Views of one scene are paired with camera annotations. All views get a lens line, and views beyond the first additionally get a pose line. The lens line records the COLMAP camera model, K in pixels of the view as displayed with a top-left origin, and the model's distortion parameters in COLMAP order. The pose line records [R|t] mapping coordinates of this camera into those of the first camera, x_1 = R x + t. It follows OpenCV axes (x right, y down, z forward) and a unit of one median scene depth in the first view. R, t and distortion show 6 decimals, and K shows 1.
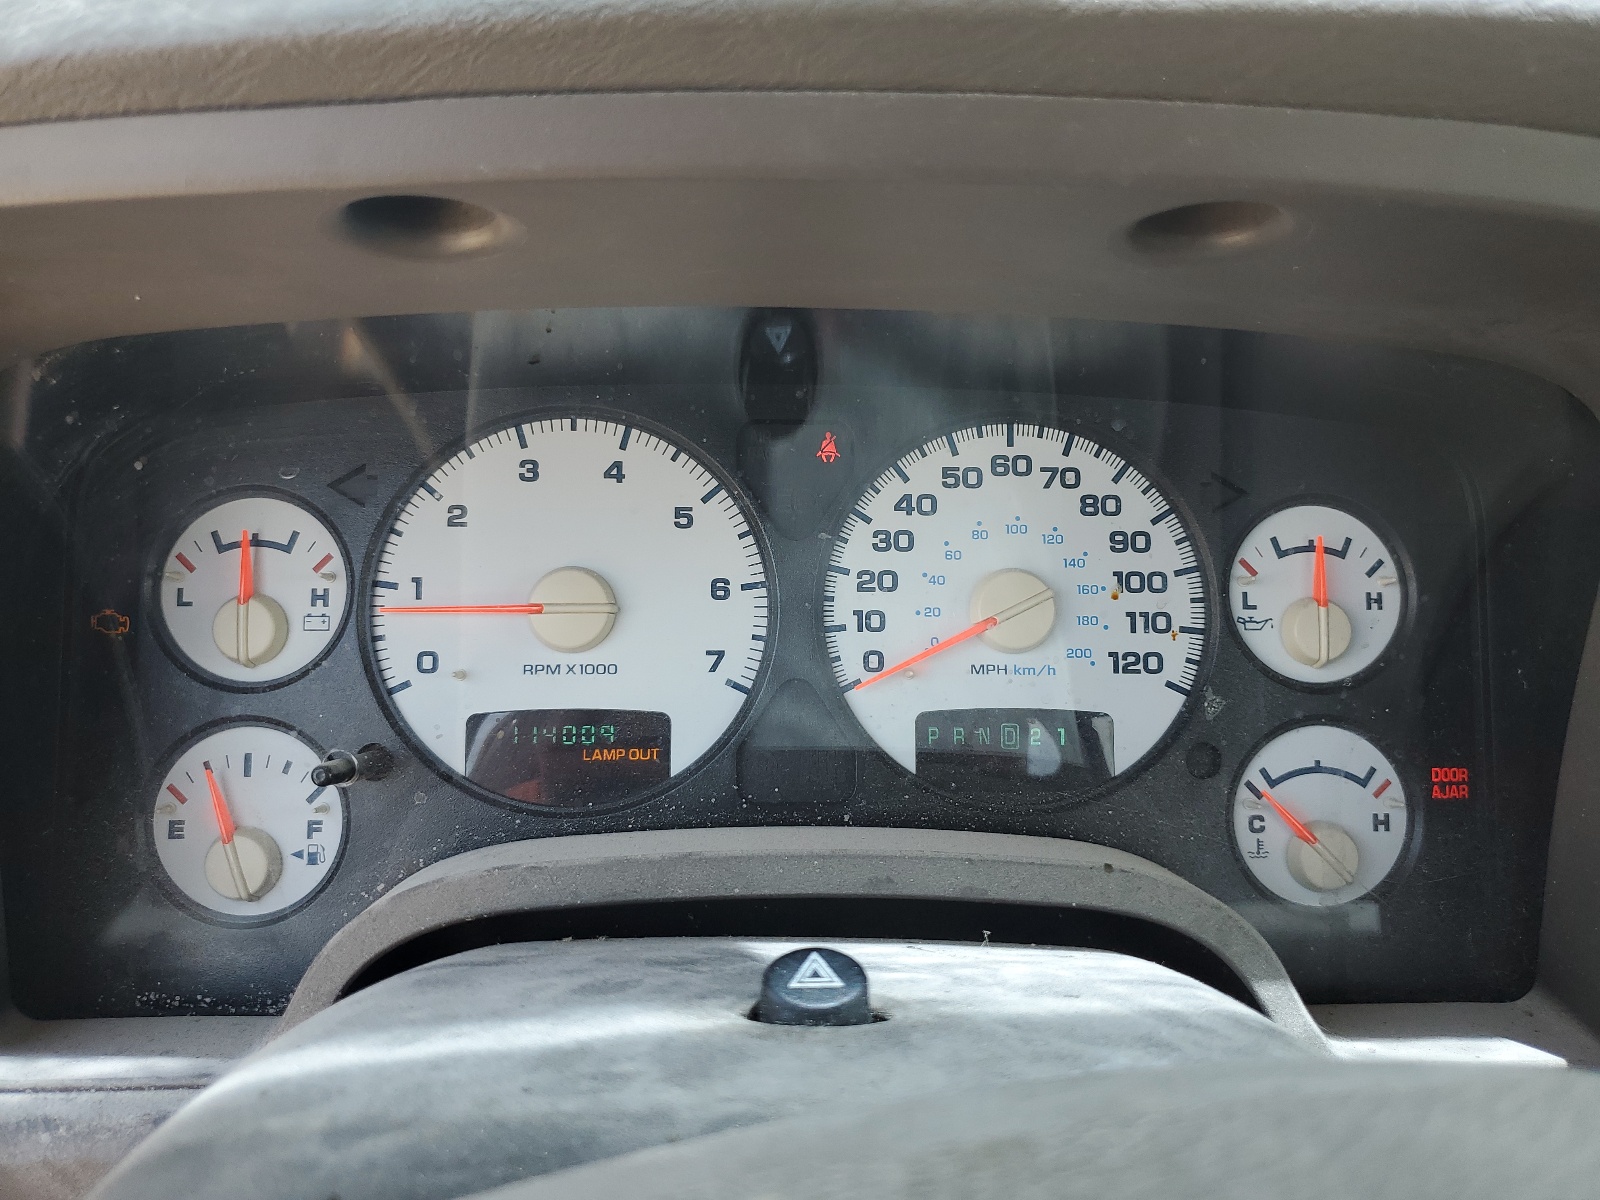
lens RADIAL K [[1225.0, 0, 799.3], [0, 1225.0, 602.1], [0, 0, 1]] dist [0.045063, 0.000773]
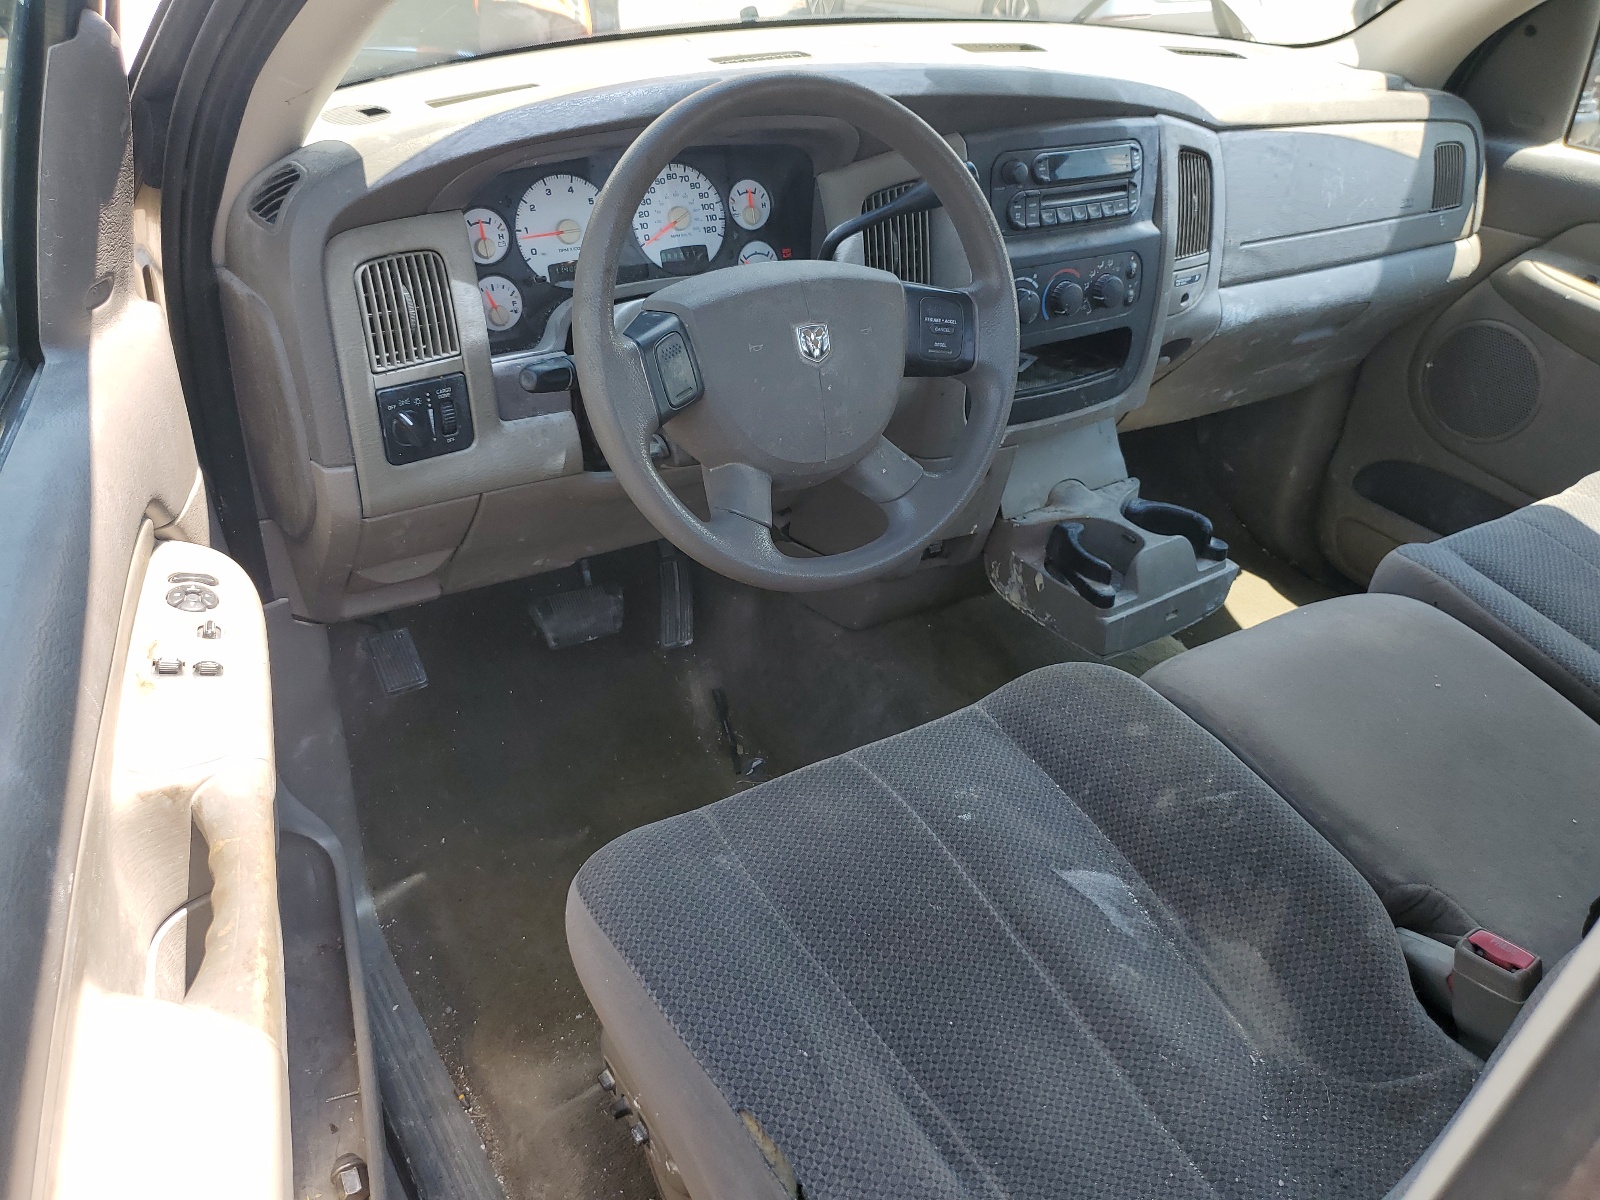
lens RADIAL K [[1225.0, 0, 799.2], [0, 1225.0, 598.2], [0, 0, 1]] dist [0.045063, 0.000773]
pose [[0.866987, -0.249155, 0.431574, -1.395383], [0.117747, 0.943938, 0.308411, -0.013819], [-0.484221, -0.216572, 0.847719, -2.561019]]
